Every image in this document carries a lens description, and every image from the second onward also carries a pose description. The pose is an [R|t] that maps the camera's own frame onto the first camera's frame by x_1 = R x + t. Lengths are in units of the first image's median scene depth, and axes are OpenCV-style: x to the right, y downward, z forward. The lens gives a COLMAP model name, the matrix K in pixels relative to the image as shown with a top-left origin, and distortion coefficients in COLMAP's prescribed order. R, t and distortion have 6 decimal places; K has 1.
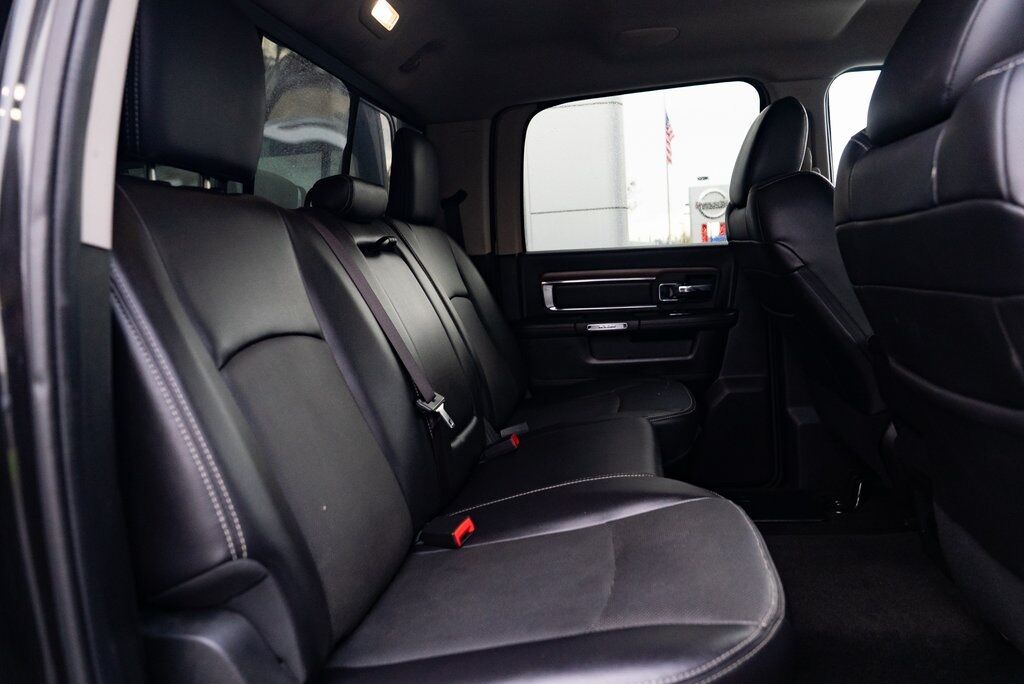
lens RADIAL K [[694.4, 0, 512.0], [0, 694.4, 342.0], [0, 0, 1]] dist [-0.037109, 0.004240]
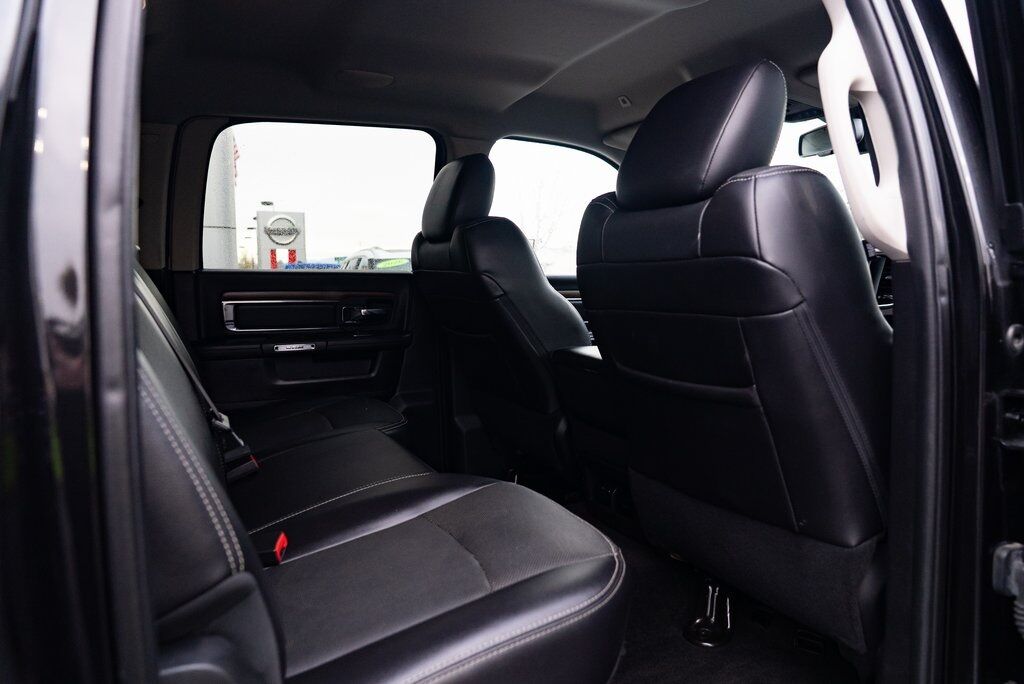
lens RADIAL K [[694.4, 0, 512.0], [0, 694.4, 342.0], [0, 0, 1]] dist [-0.037109, 0.004240]
pose [[0.817151, 0.000965, 0.576422, -0.213577], [0.021516, 0.999251, -0.032174, 0.010685], [-0.576021, 0.038693, 0.816518, -0.006507]]
